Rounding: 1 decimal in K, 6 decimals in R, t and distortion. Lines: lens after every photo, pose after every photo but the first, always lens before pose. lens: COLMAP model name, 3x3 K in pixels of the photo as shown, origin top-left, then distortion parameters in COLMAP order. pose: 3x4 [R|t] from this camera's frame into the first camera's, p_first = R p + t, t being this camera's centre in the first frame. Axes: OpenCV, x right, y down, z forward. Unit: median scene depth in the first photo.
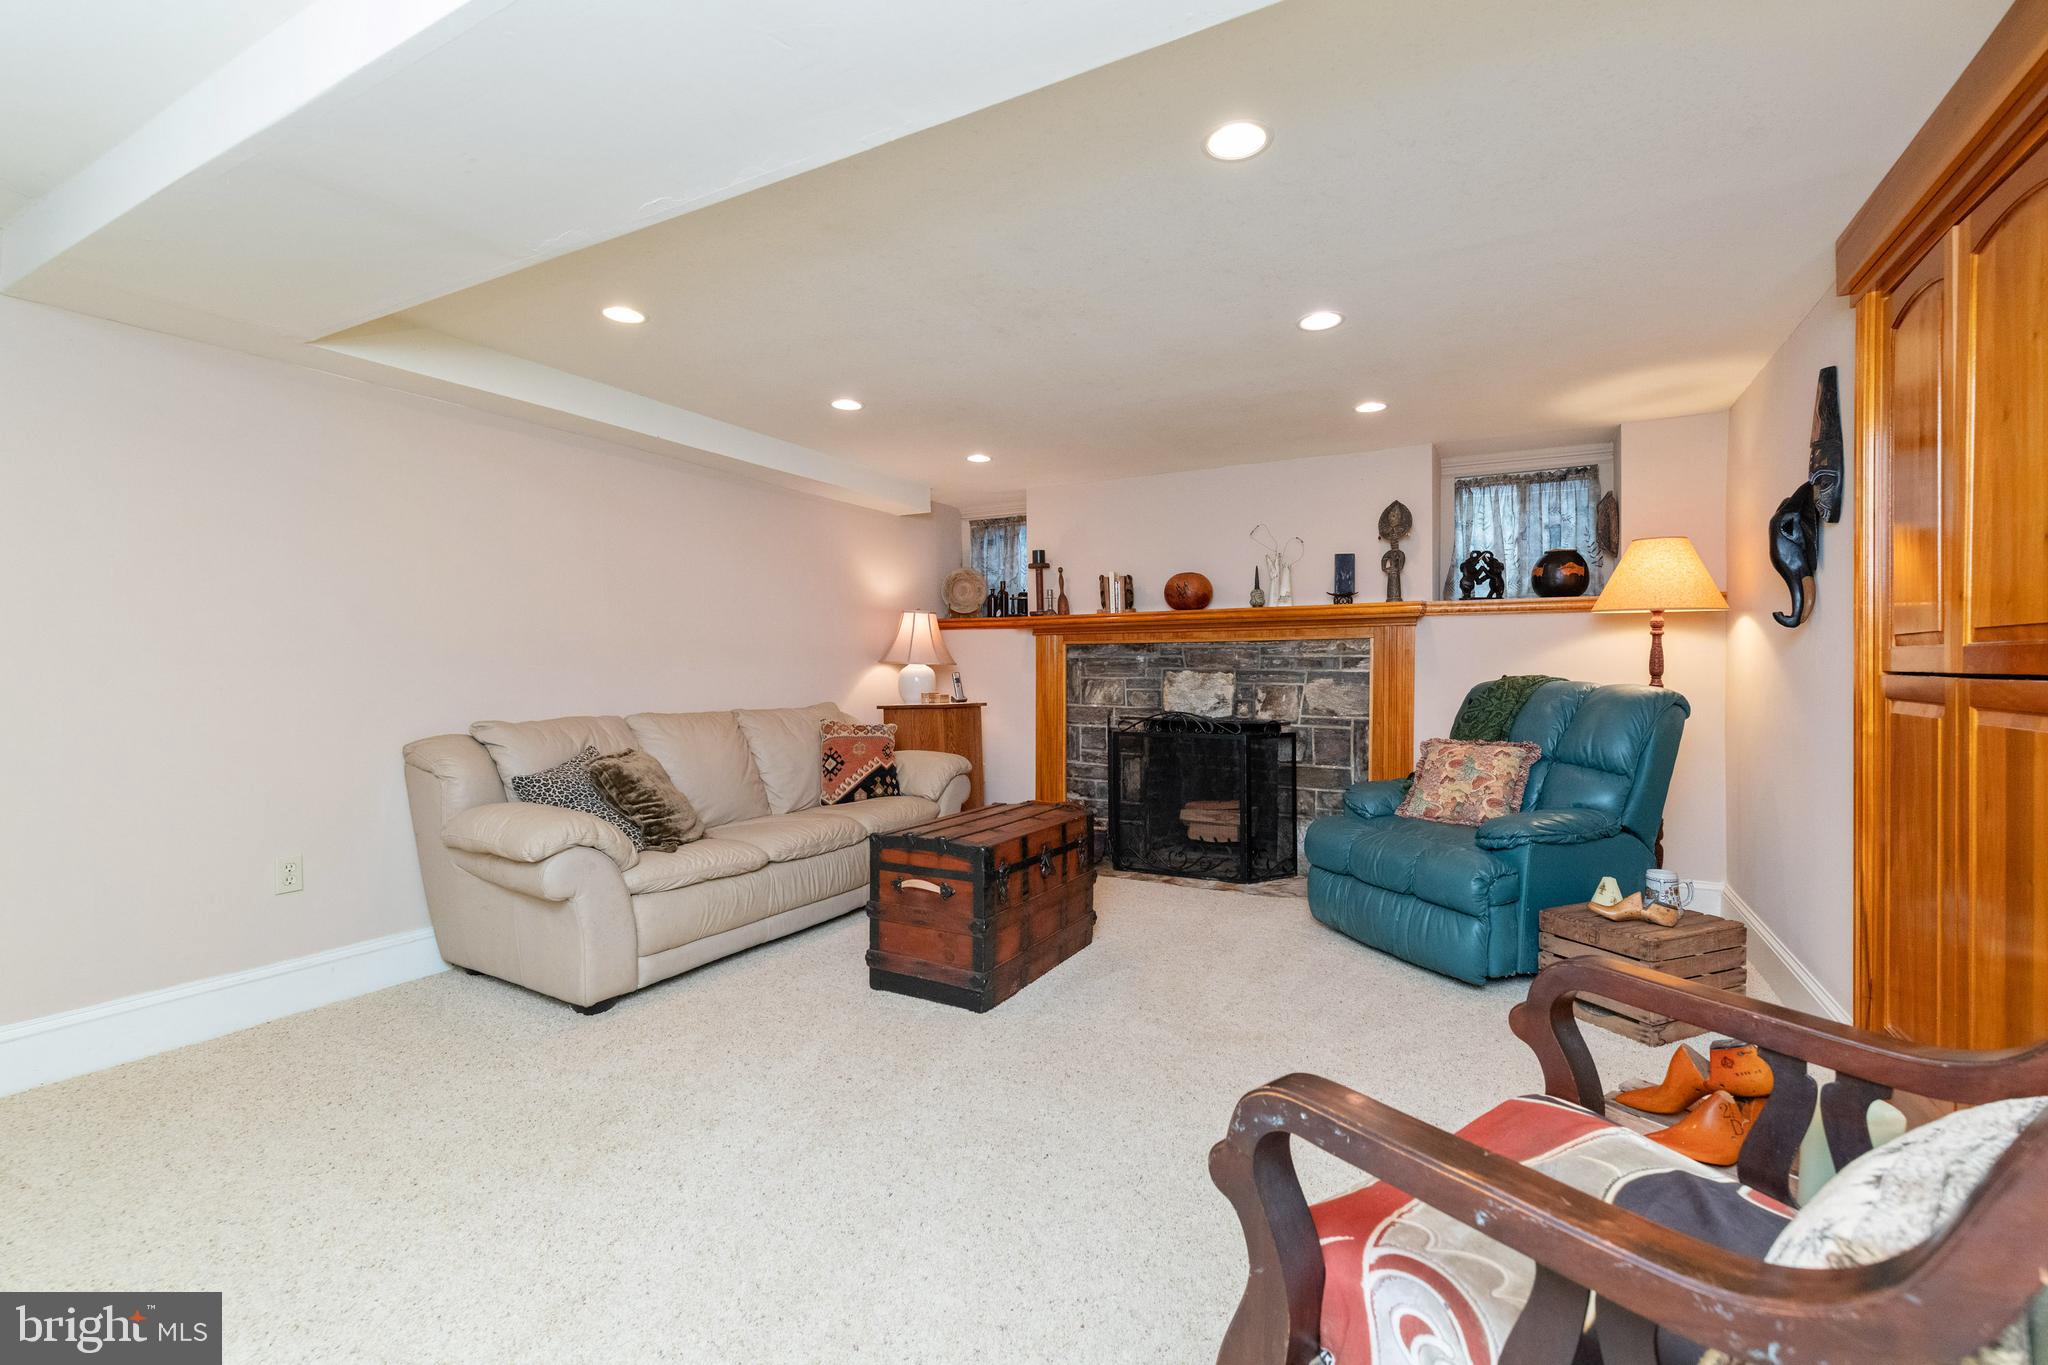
lens RADIAL K [[875.7, 0, 1023.2], [0, 875.7, 666.9], [0, 0, 1]] dist [0.009194, -0.005670]
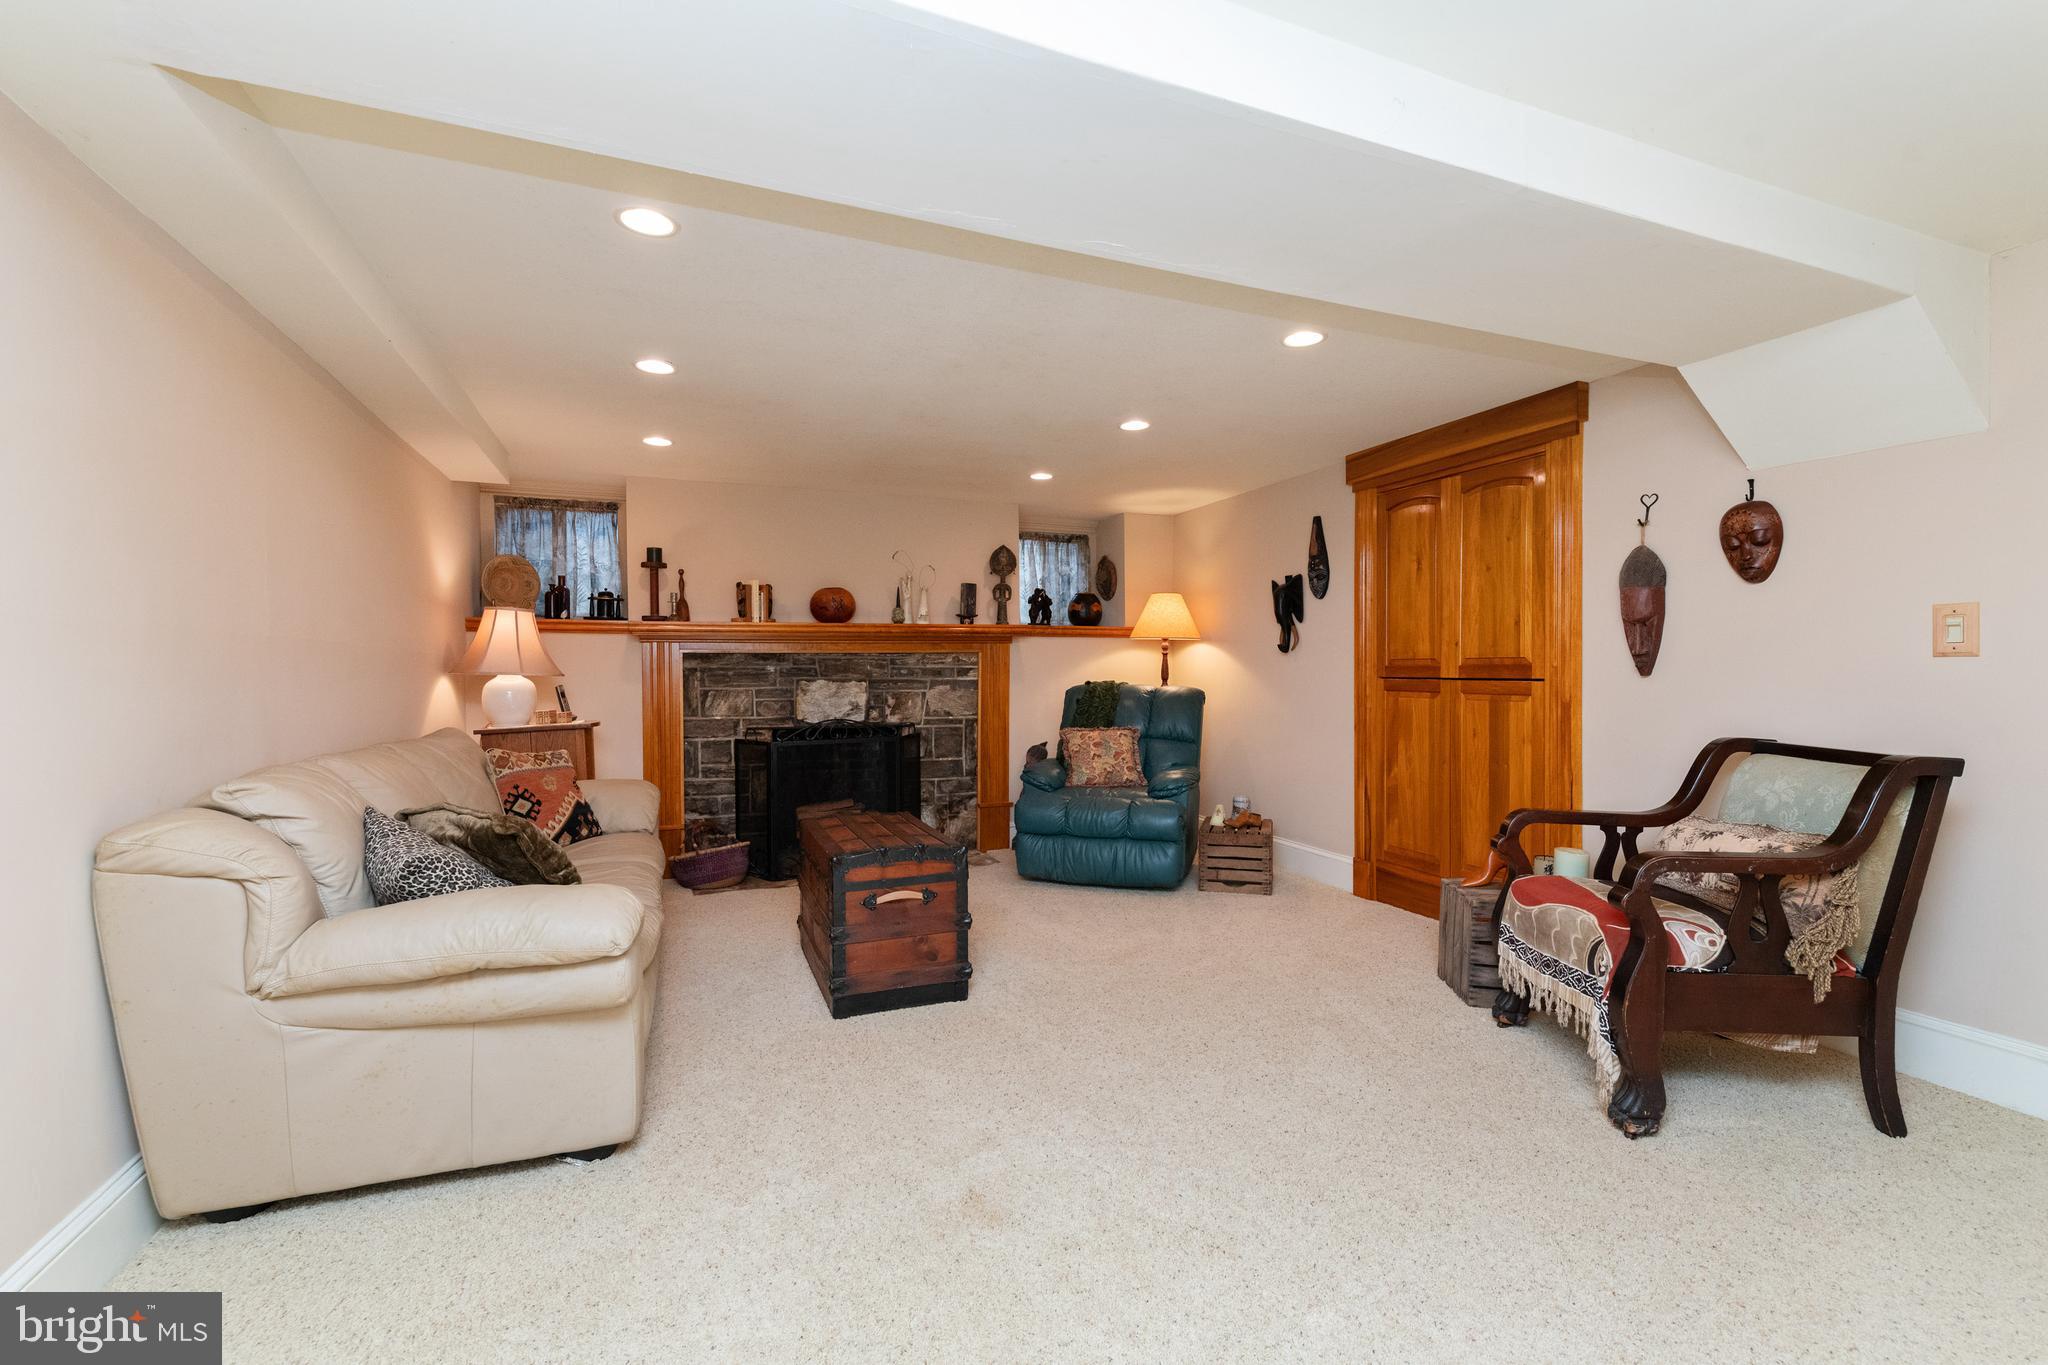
lens RADIAL K [[875.7, 0, 1027.0], [0, 875.7, 680.1], [0, 0, 1]] dist [0.009194, -0.005670]
pose [[0.632755, -0.011229, 0.774271, -0.500406], [0.004506, 0.999931, 0.010820, -0.006307], [-0.774339, -0.003357, 0.632762, 0.154346]]
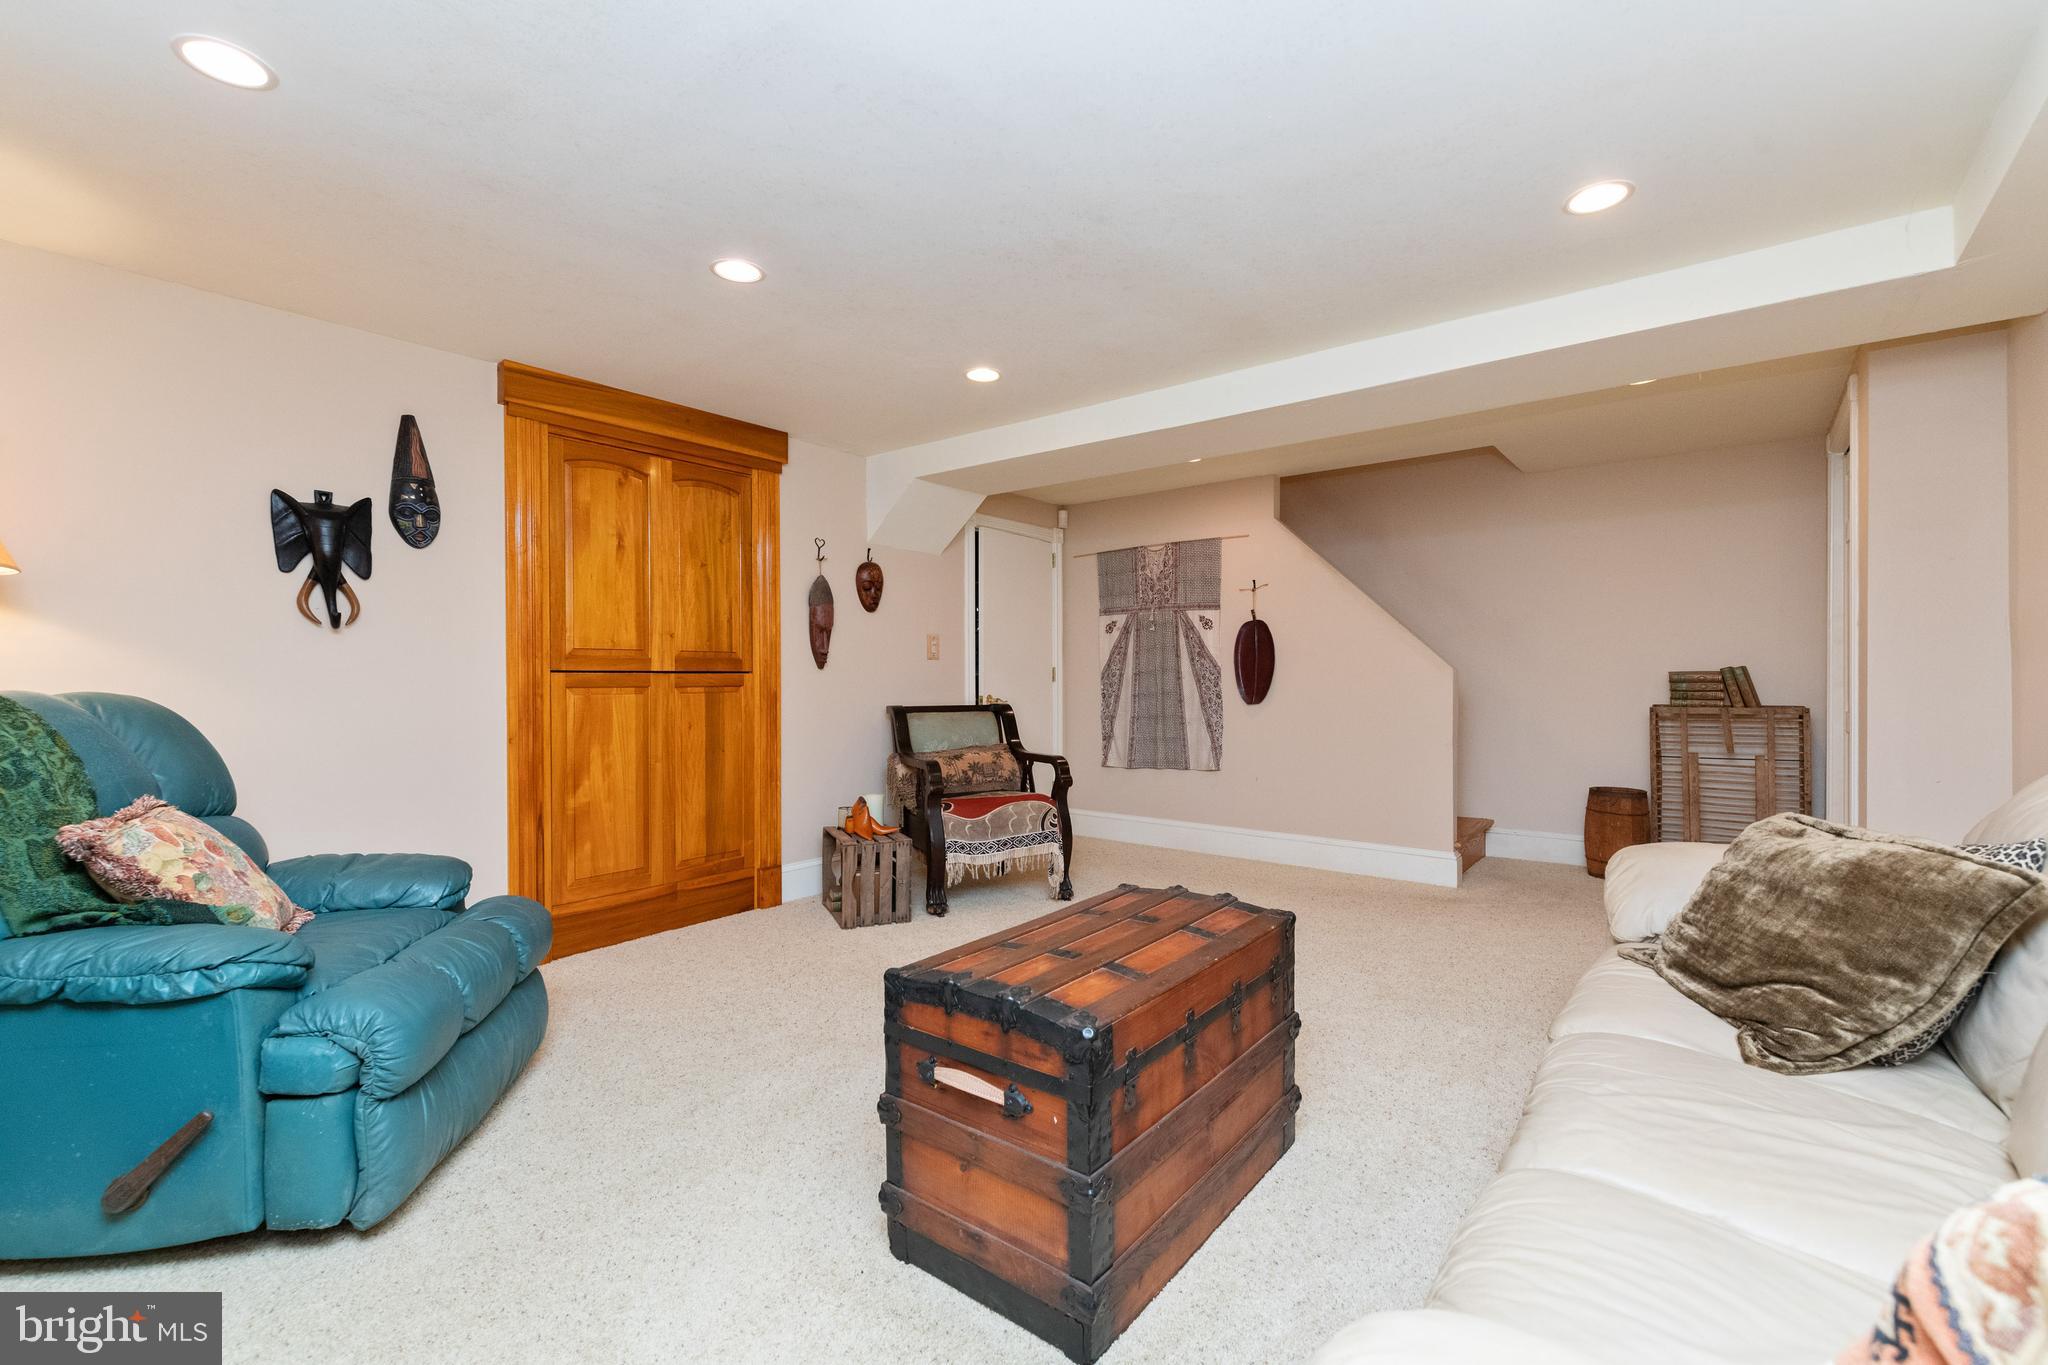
lens RADIAL K [[875.7, 0, 1029.1], [0, 875.7, 681.6], [0, 0, 1]] dist [0.009194, -0.005670]
pose [[-0.987732, -0.001226, 0.156156, -0.052192], [0.000453, 0.999942, 0.010720, 0.003691], [-0.156161, 0.010660, -0.987674, 1.088098]]
